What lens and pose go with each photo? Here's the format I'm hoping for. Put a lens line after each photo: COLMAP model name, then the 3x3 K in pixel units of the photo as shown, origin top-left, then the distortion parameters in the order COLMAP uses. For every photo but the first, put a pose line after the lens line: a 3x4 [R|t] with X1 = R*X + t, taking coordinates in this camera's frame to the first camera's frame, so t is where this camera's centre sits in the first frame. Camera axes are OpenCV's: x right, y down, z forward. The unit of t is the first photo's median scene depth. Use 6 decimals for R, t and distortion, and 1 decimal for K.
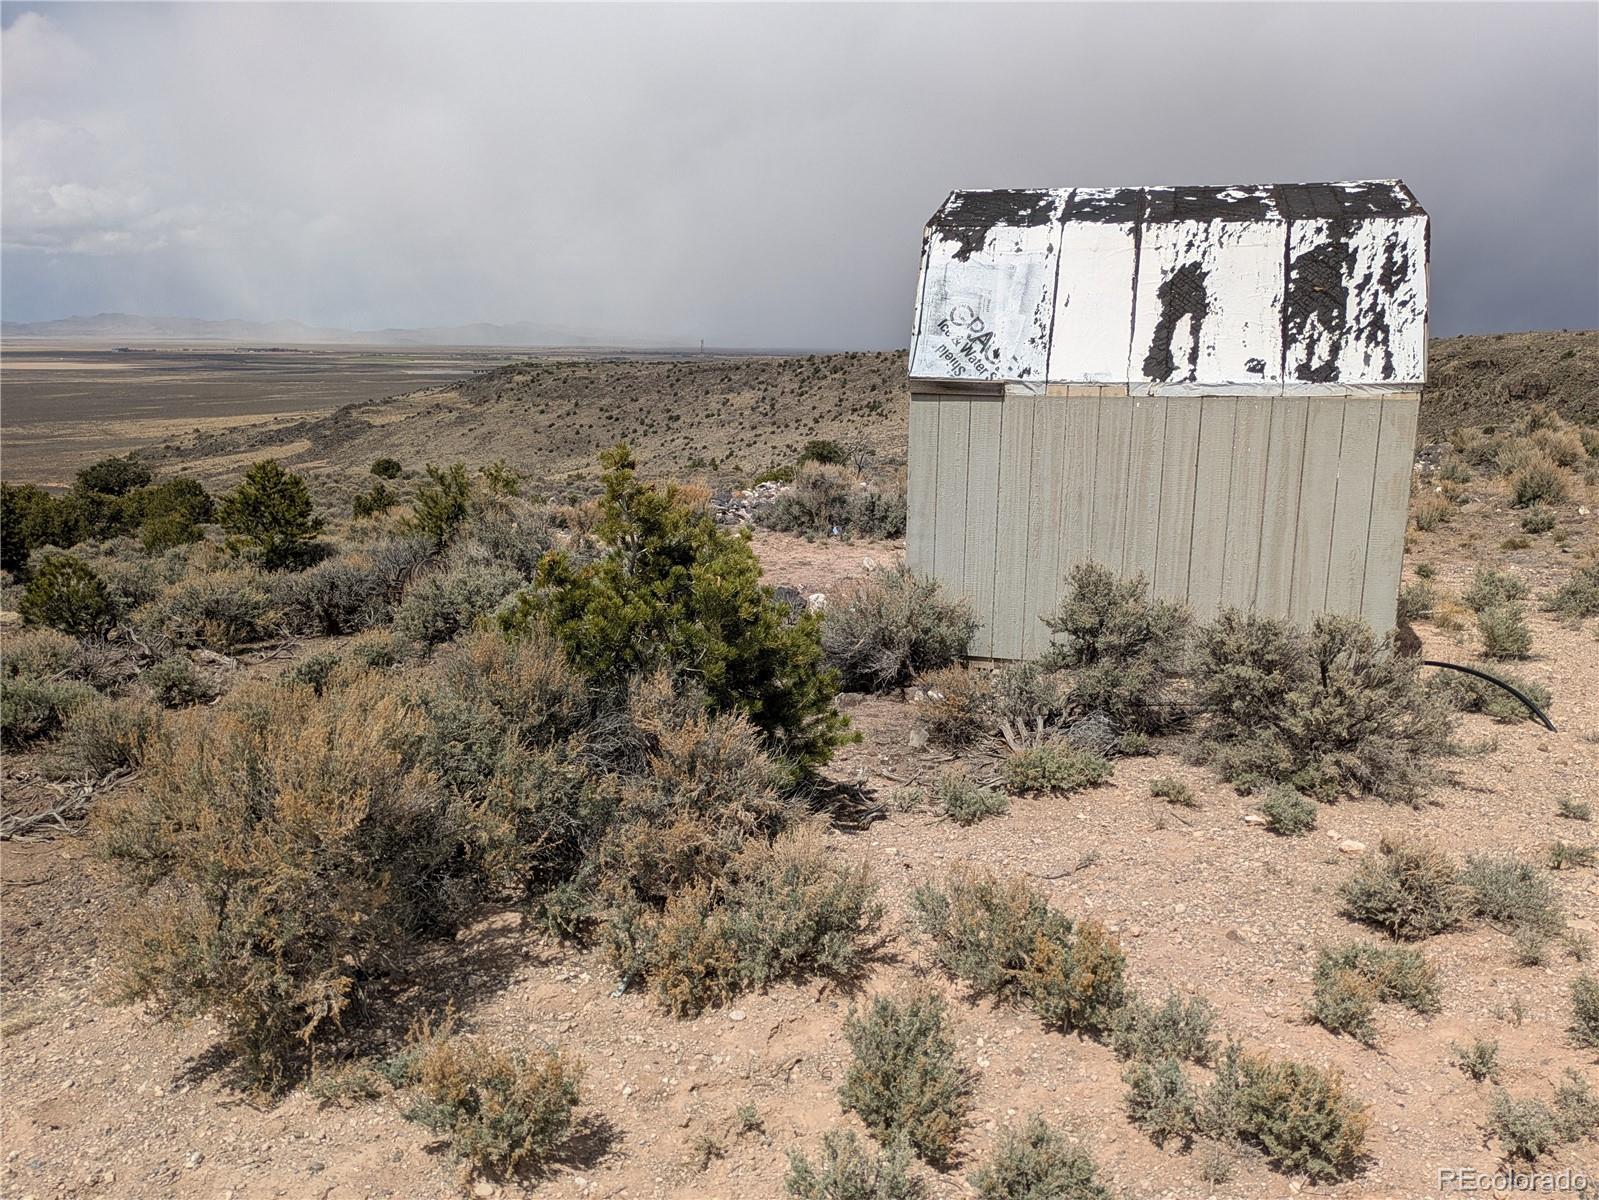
lens RADIAL K [[1321.3, 0, 799.5], [0, 1321.3, 600.0], [0, 0, 1]] dist [0.069509, -0.077901]
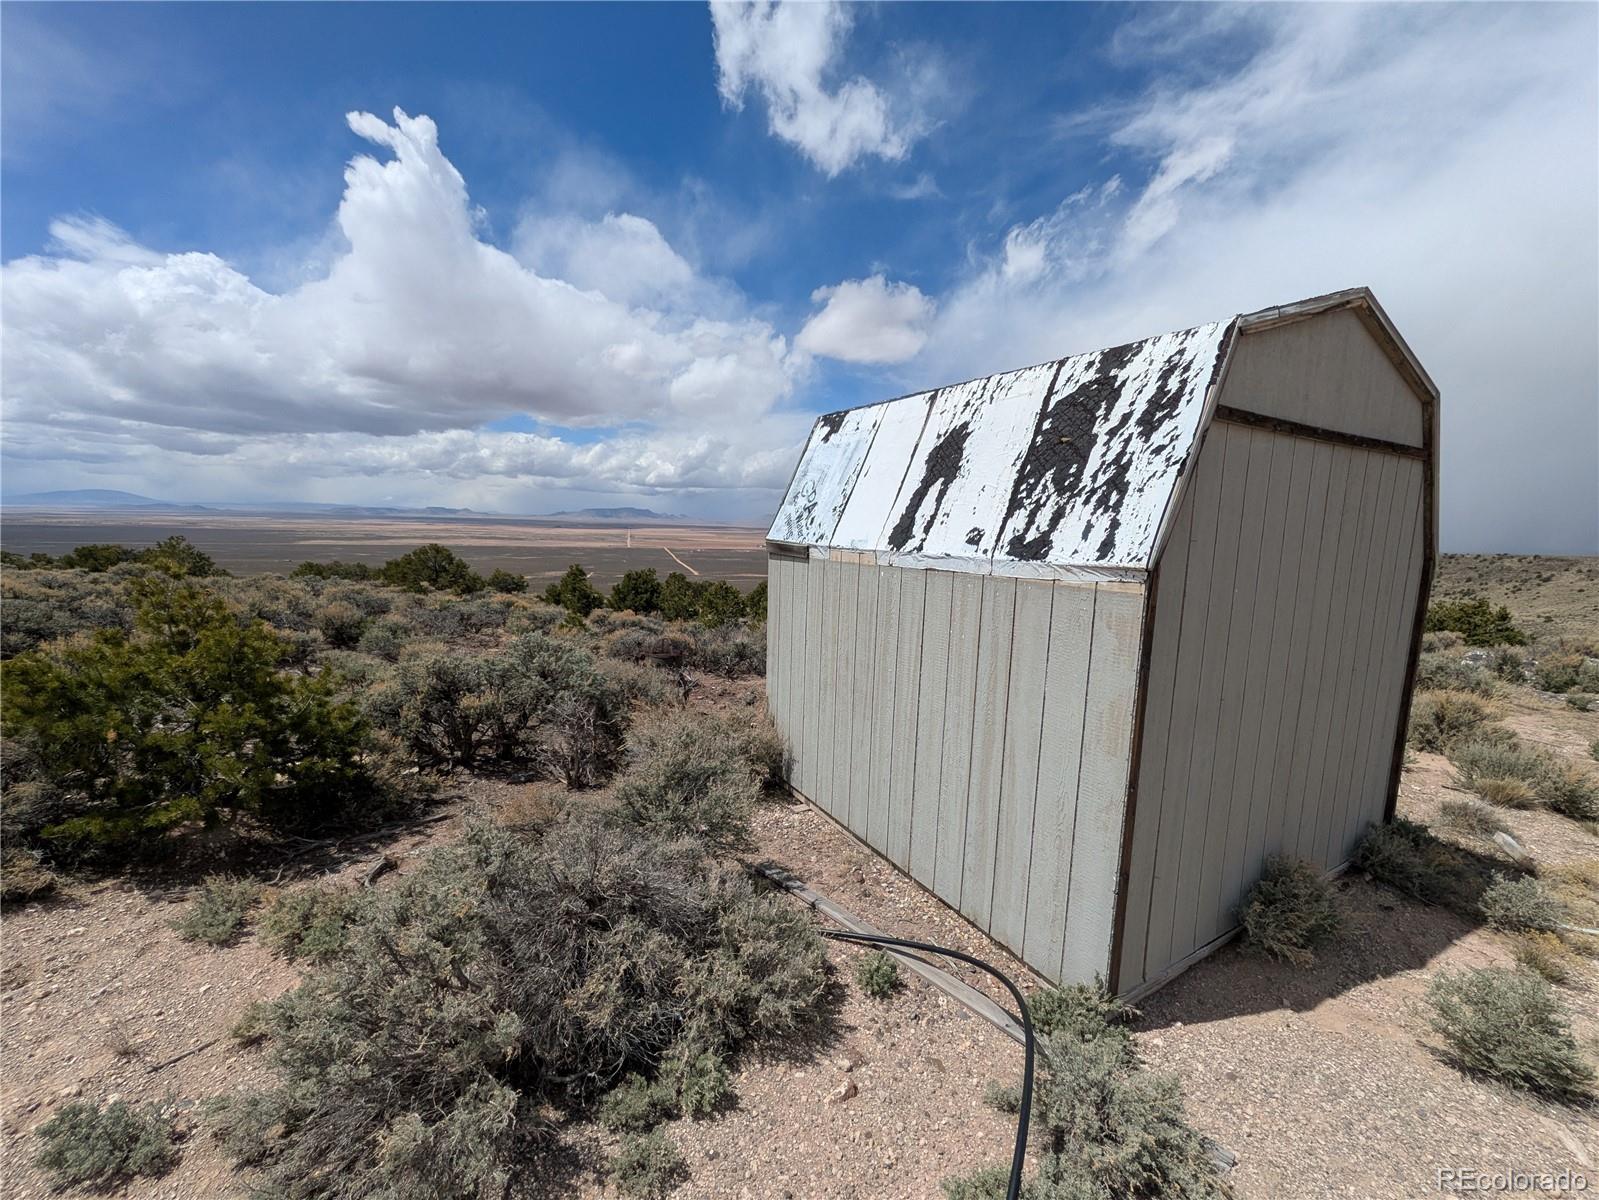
lens RADIAL K [[627.1, 0, 799.5], [0, 627.1, 600.0], [0, 0, 1]] dist [-0.000634, -0.000275]
pose [[0.720213, 0.096447, -0.687016, 0.543896], [-0.156813, 0.987292, -0.025789, -0.112485], [0.675798, 0.126306, 0.726184, 0.664700]]
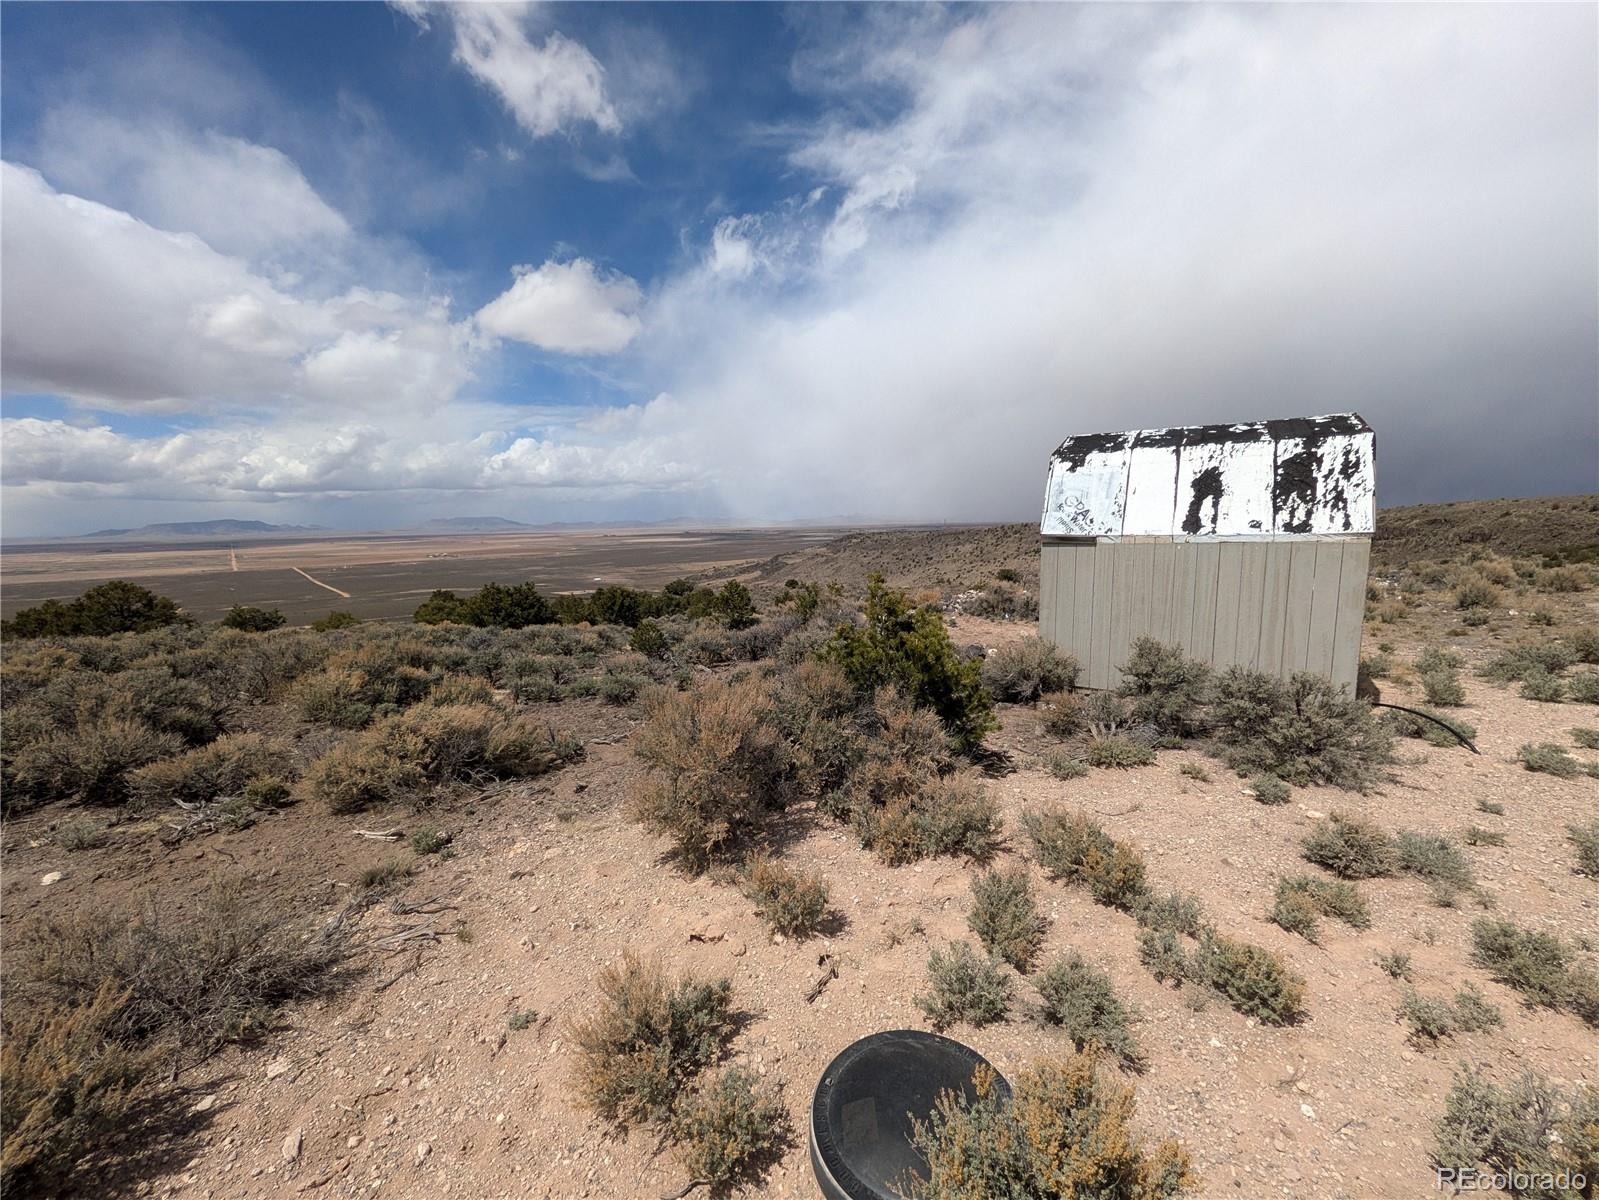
lens RADIAL K [[658.3, 0, 786.6], [0, 658.3, 599.9], [0, 0, 1]] dist [-0.000857, -0.000090]
pose [[0.947014, 0.010045, -0.321034, 0.045220], [-0.034242, 0.996972, -0.069815, 0.001146], [0.319361, 0.077109, 0.944491, 0.015778]]
